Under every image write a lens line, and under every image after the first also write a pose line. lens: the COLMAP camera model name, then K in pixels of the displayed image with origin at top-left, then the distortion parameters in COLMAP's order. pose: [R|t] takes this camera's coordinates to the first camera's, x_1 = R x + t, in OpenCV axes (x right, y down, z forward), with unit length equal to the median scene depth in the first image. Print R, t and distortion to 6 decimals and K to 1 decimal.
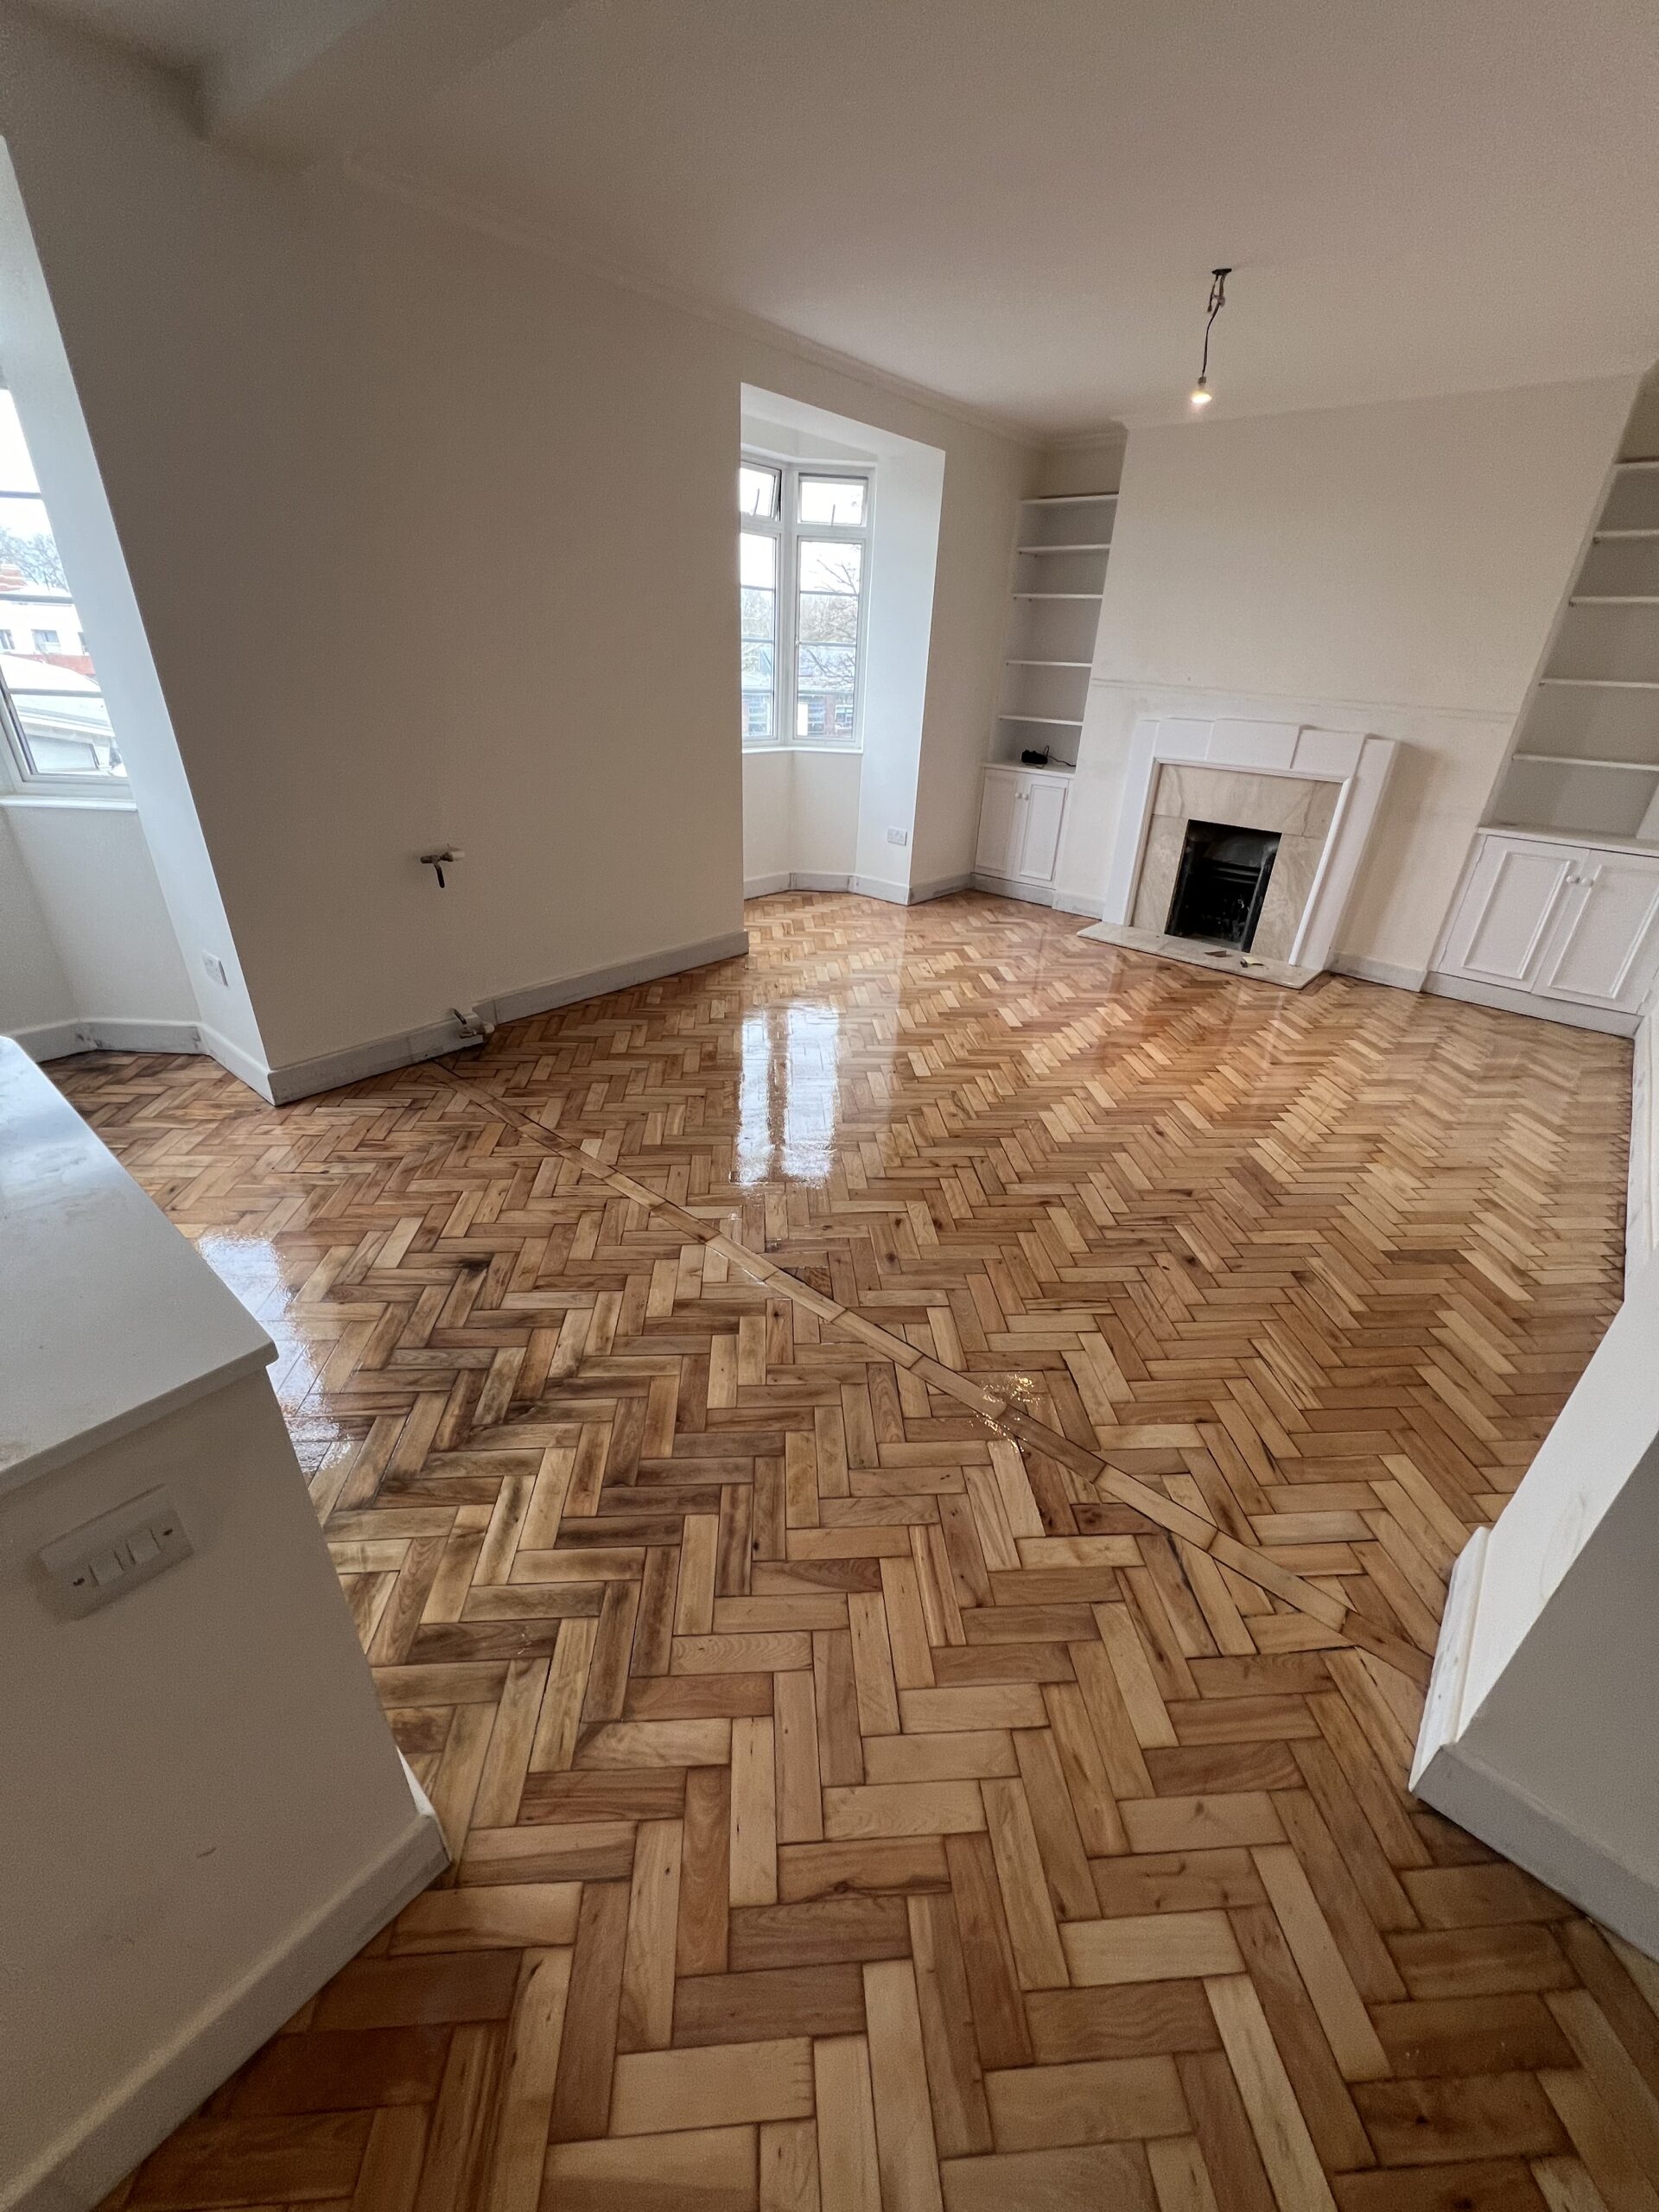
lens RADIAL K [[889.7, 0, 825.5], [0, 889.7, 1106.0], [0, 0, 1]] dist [-0.002692, 0.000001]
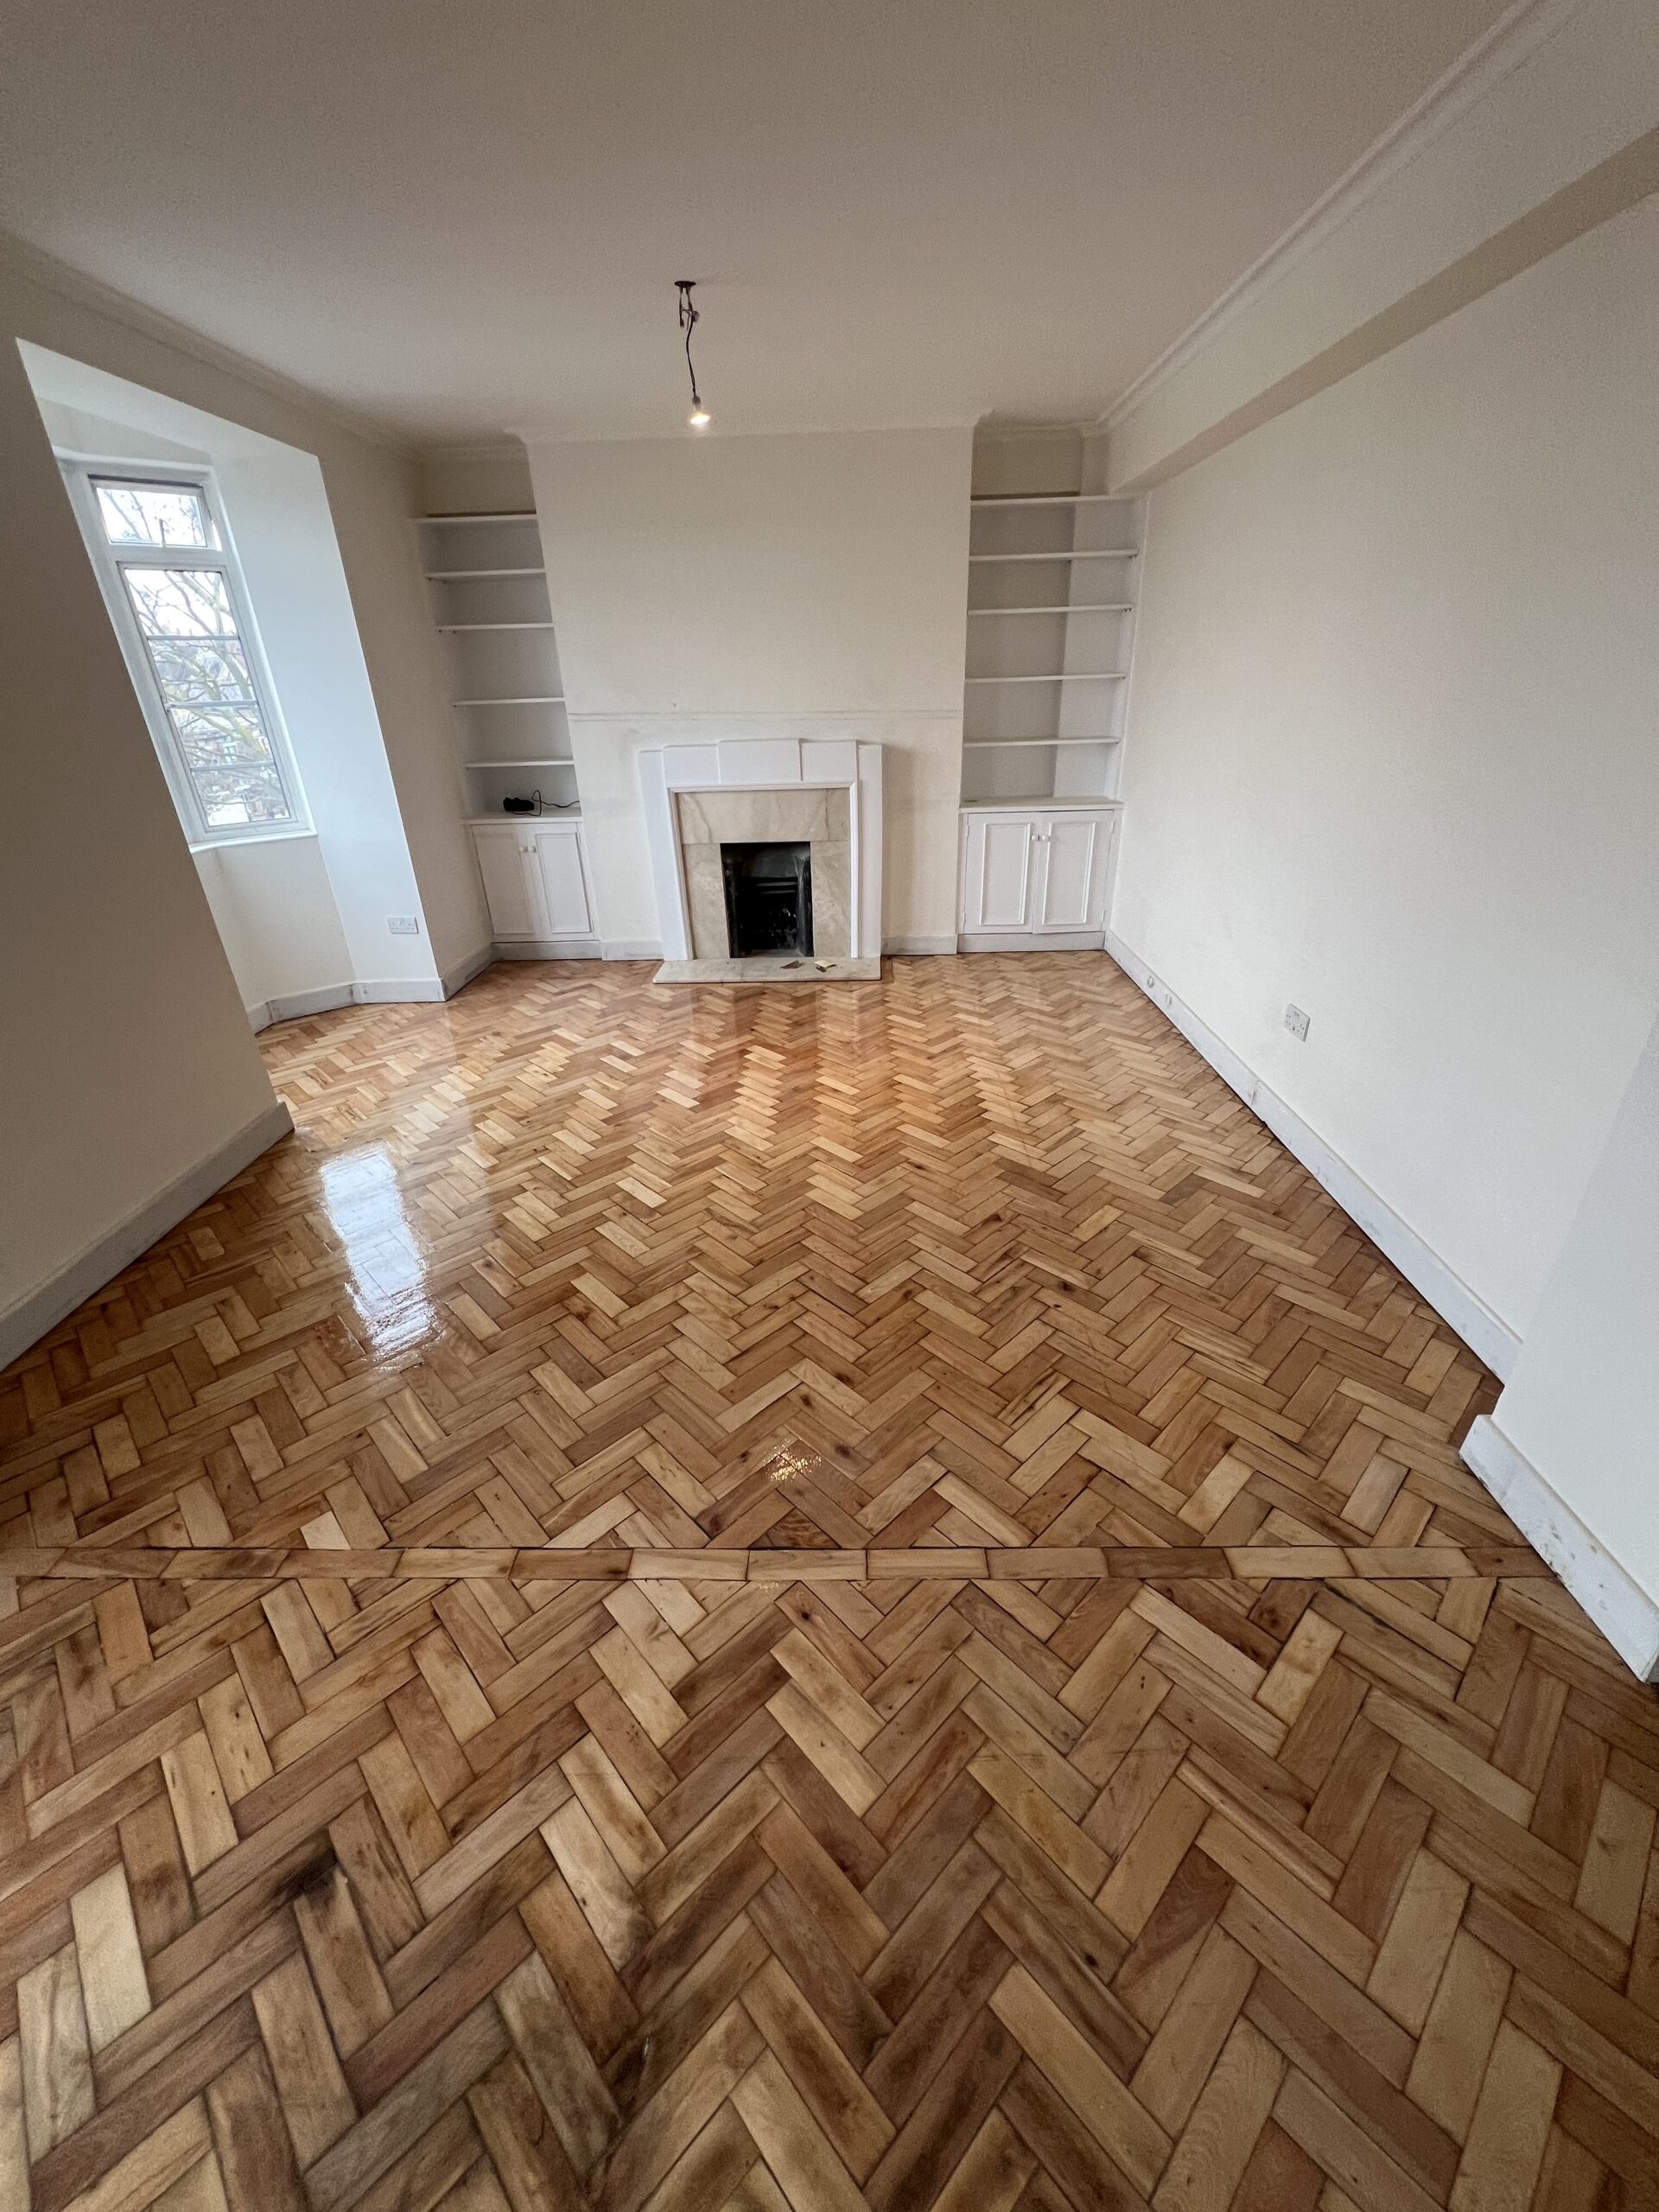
lens RADIAL K [[889.7, 0, 834.6], [0, 889.7, 1104.7], [0, 0, 1]] dist [-0.002692, 0.000001]
pose [[0.765401, -0.339979, 0.546421, -0.236880], [0.346187, 0.933267, 0.095749, -0.181217], [-0.542509, 0.115877, 0.832019, 0.251744]]
